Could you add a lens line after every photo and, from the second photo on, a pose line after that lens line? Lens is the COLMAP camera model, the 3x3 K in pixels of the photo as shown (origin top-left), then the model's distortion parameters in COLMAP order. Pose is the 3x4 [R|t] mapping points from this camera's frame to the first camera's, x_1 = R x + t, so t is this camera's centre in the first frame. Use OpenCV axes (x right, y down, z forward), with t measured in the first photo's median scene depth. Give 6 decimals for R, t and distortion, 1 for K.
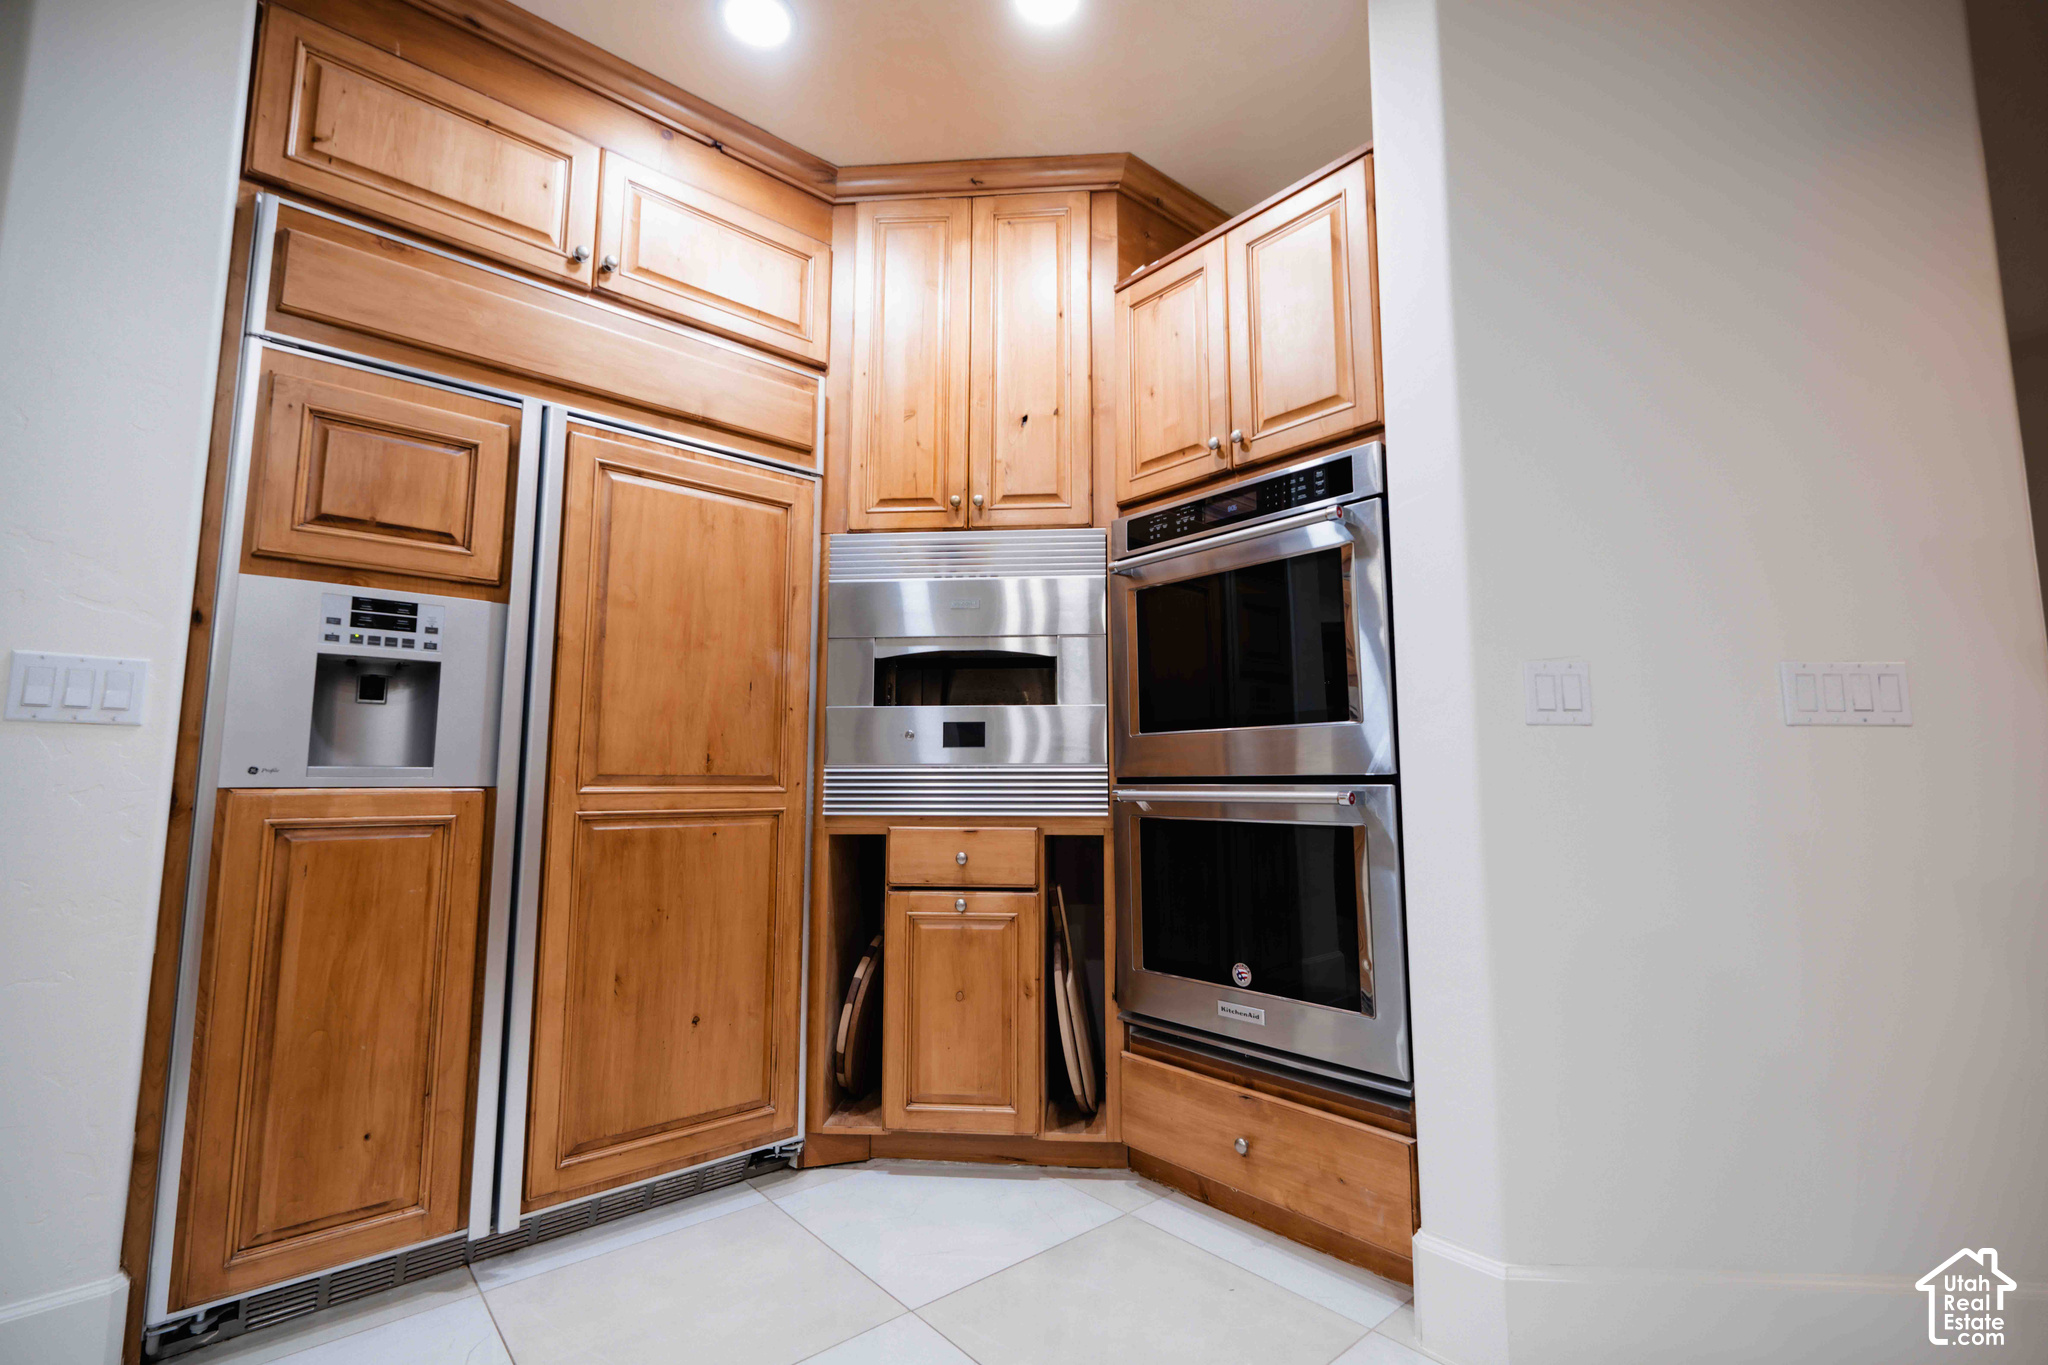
lens RADIAL K [[903.9, 0, 1031.6], [0, 903.9, 685.5], [0, 0, 1]] dist [0.000858, -0.000085]
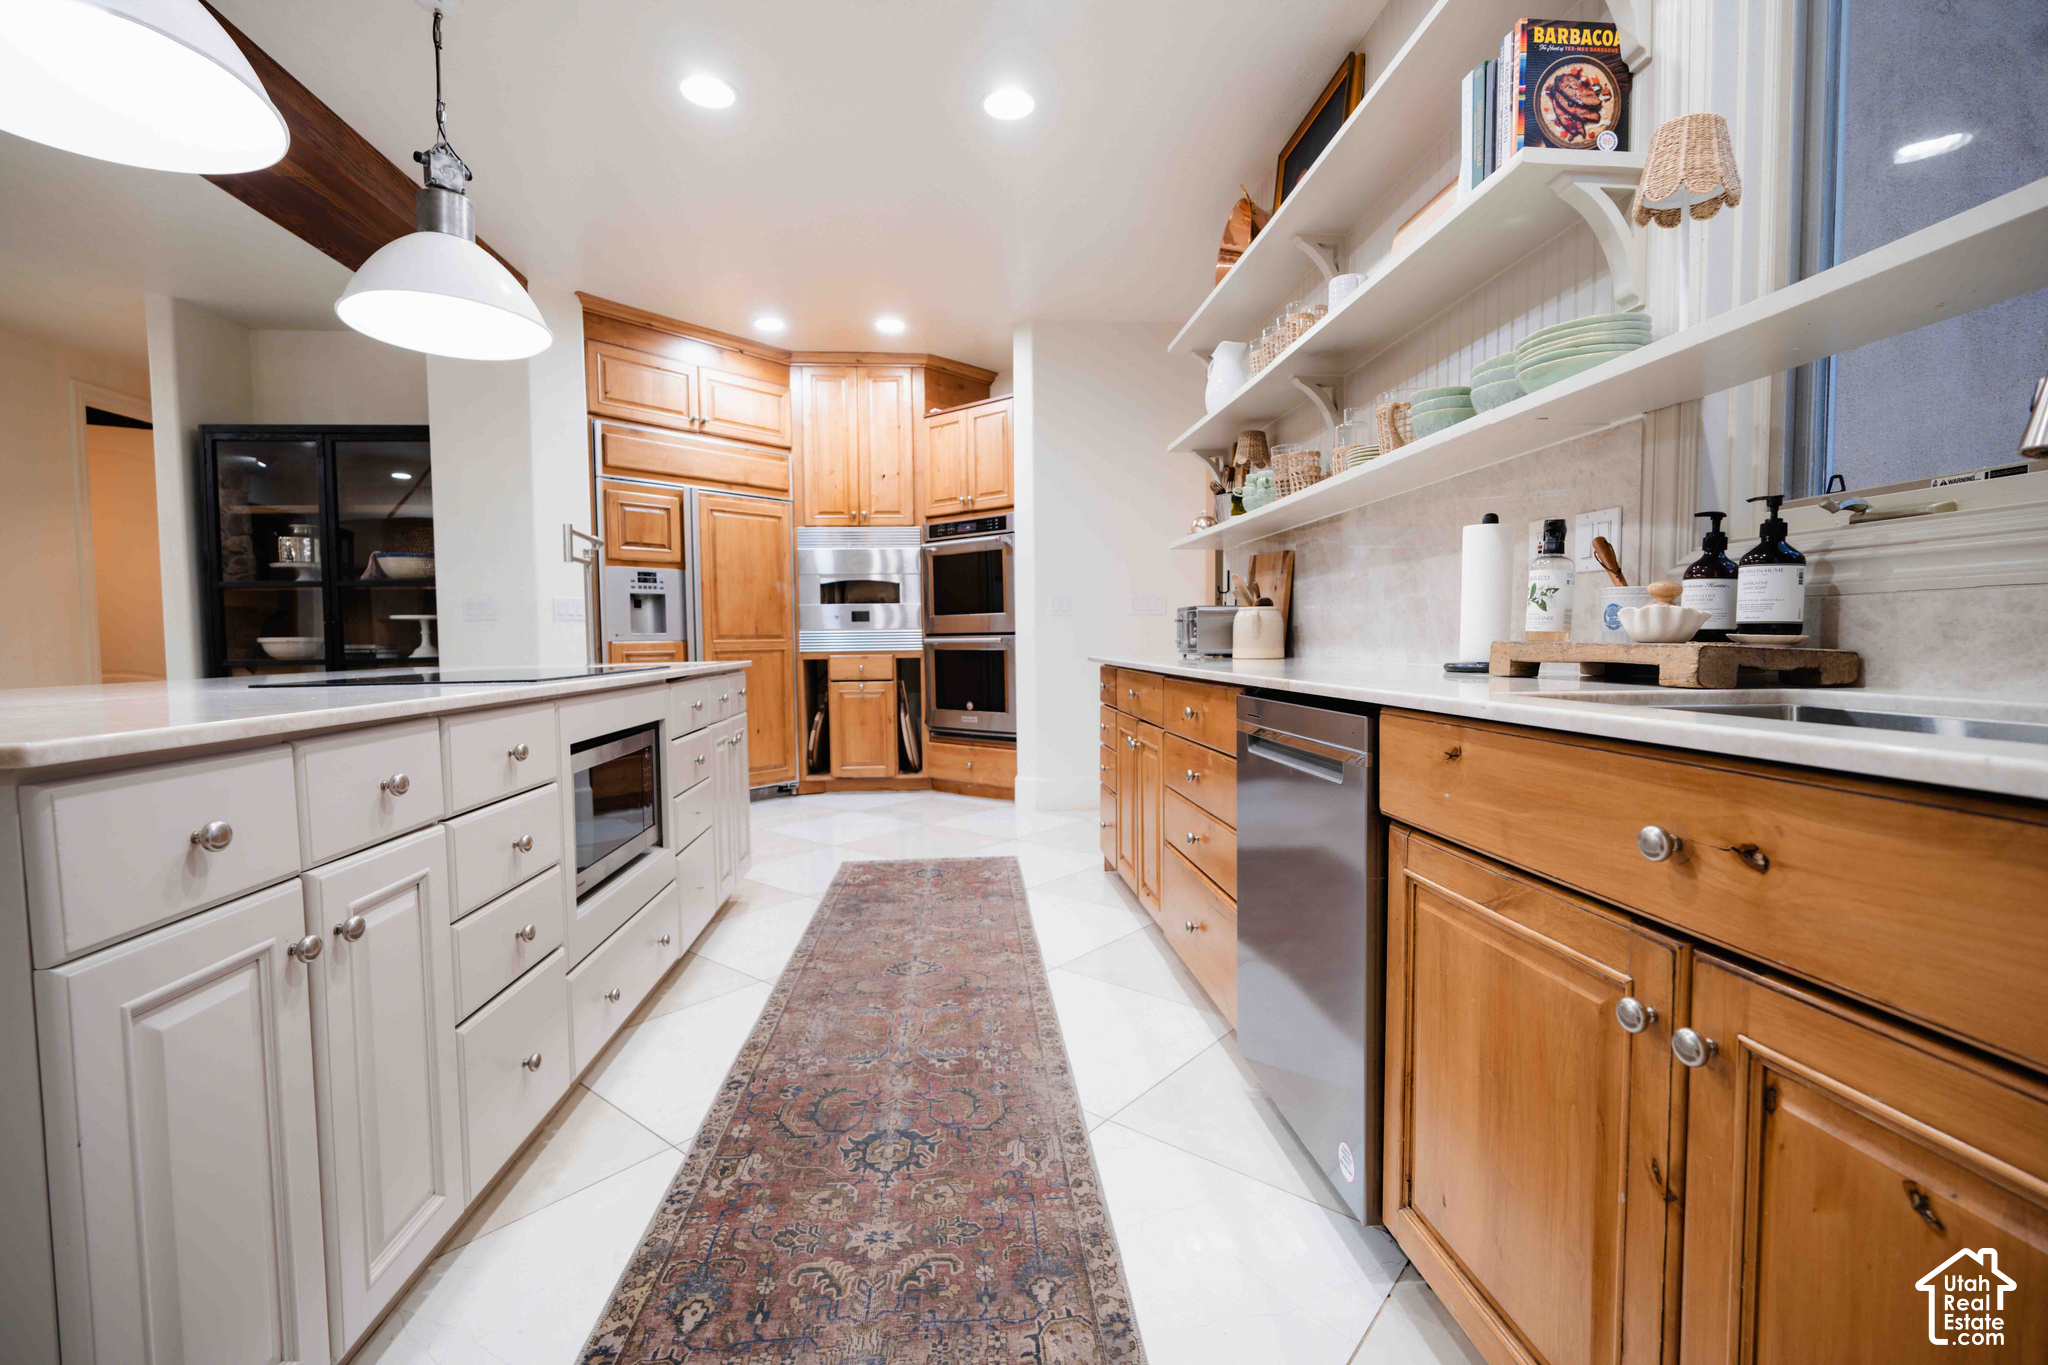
lens RADIAL K [[903.9, 0, 1031.6], [0, 903.9, 685.5], [0, 0, 1]] dist [0.000858, -0.000085]
pose [[0.987824, -0.019753, 0.154315, -0.001708], [-0.005321, 0.987037, 0.160406, -0.154556], [-0.155483, -0.159274, 0.974914, -1.453247]]
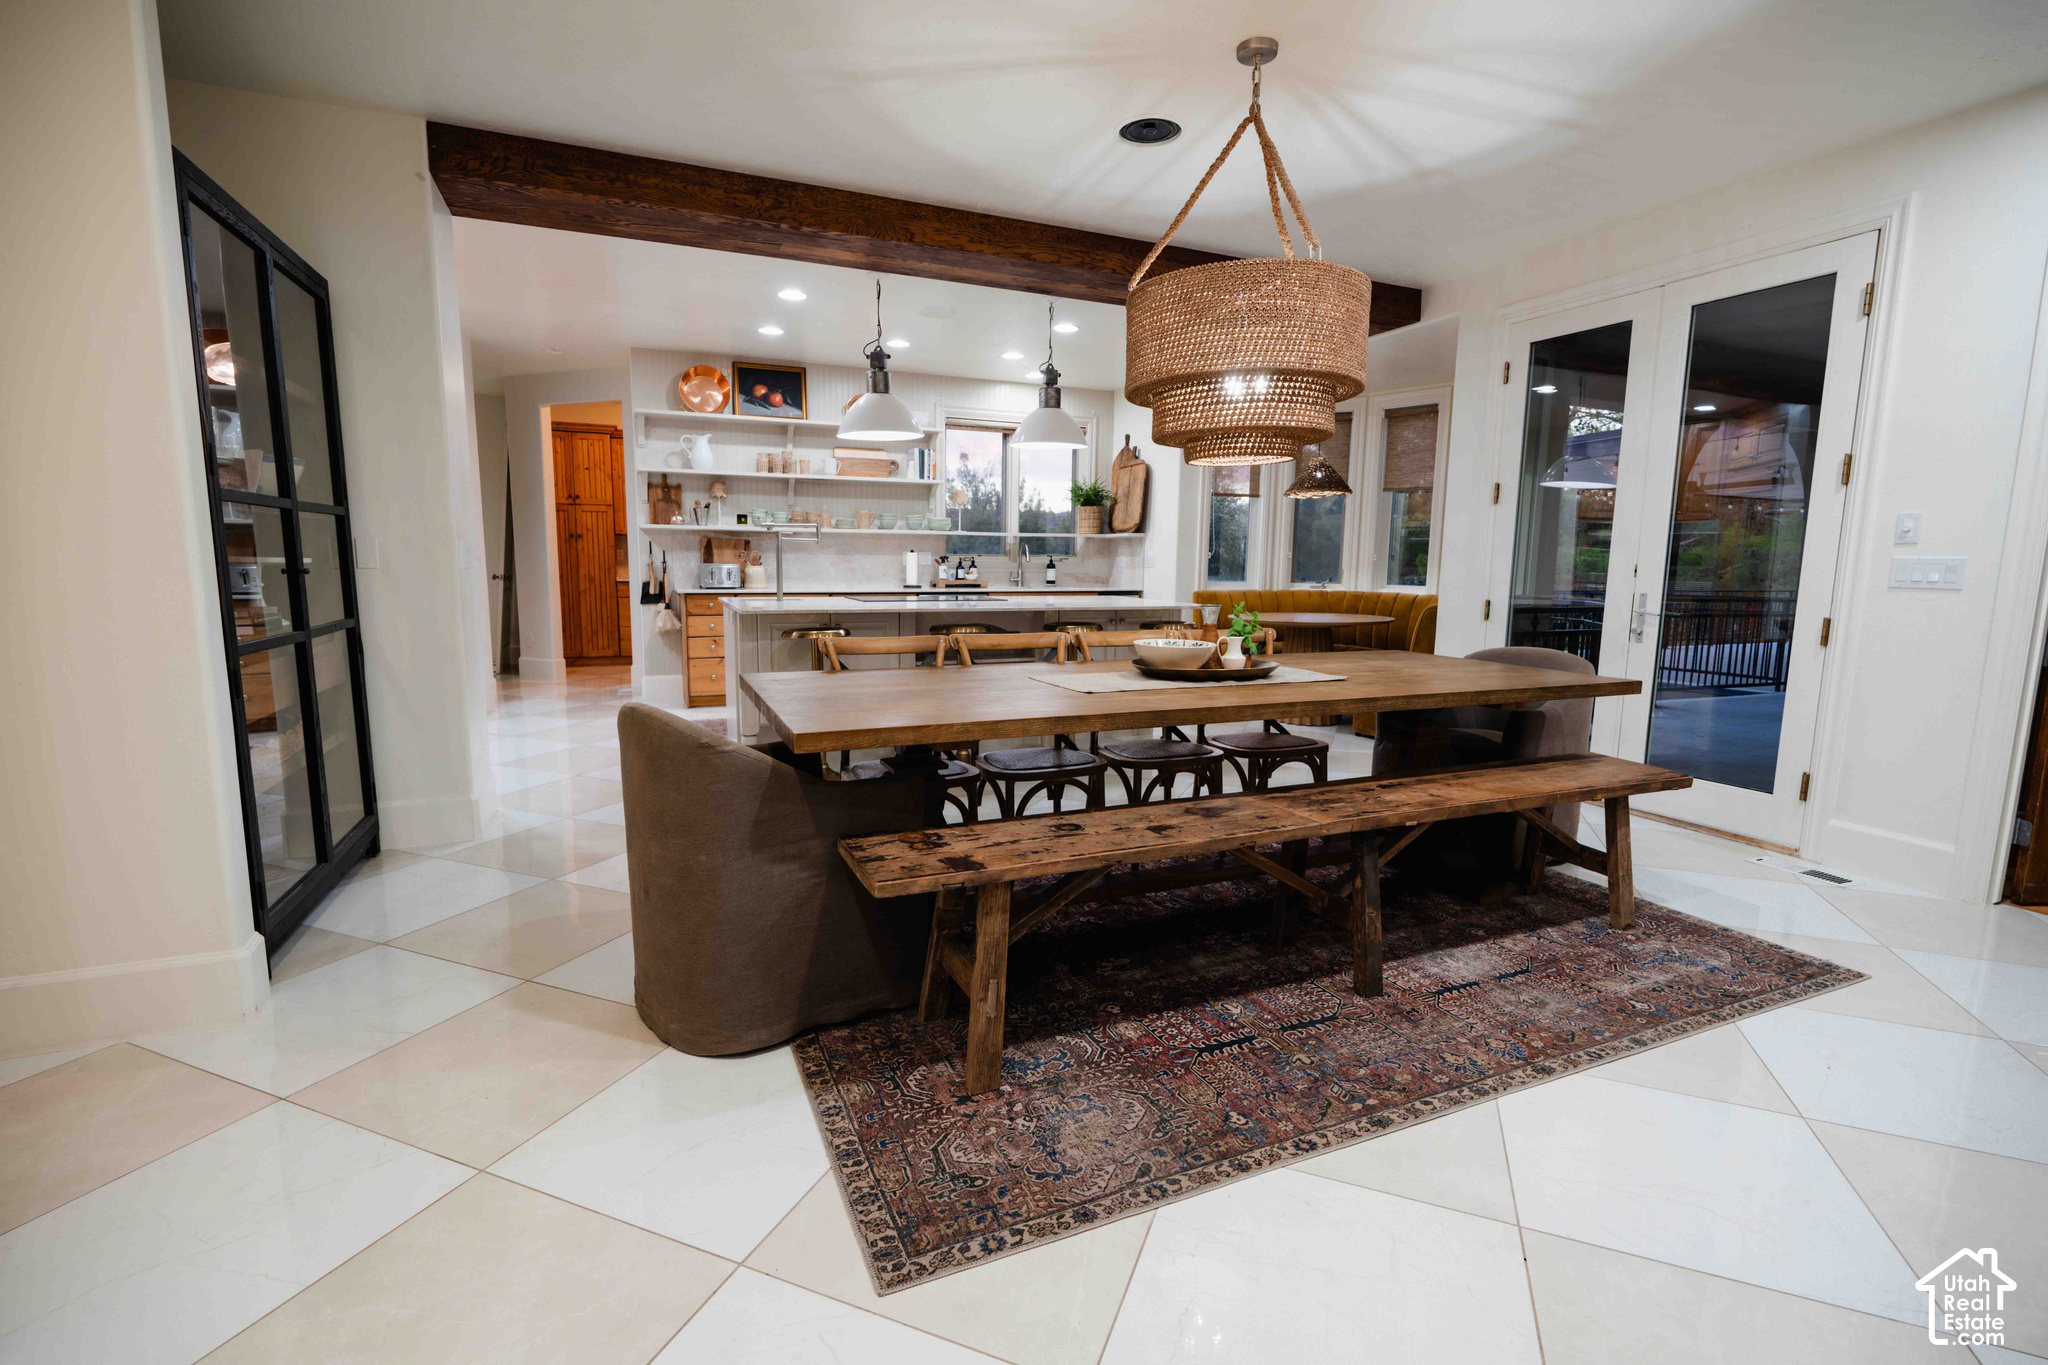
lens RADIAL K [[929.4, 0, 1024.0], [0, 929.4, 682.5], [0, 0, 1]] dist [-0.003409, -0.000482]
pose [[-0.446612, -0.125717, 0.885852, -2.808967], [-0.110937, 0.990220, 0.084599, -0.029070], [-0.887824, -0.060491, -0.456190, 0.472719]]
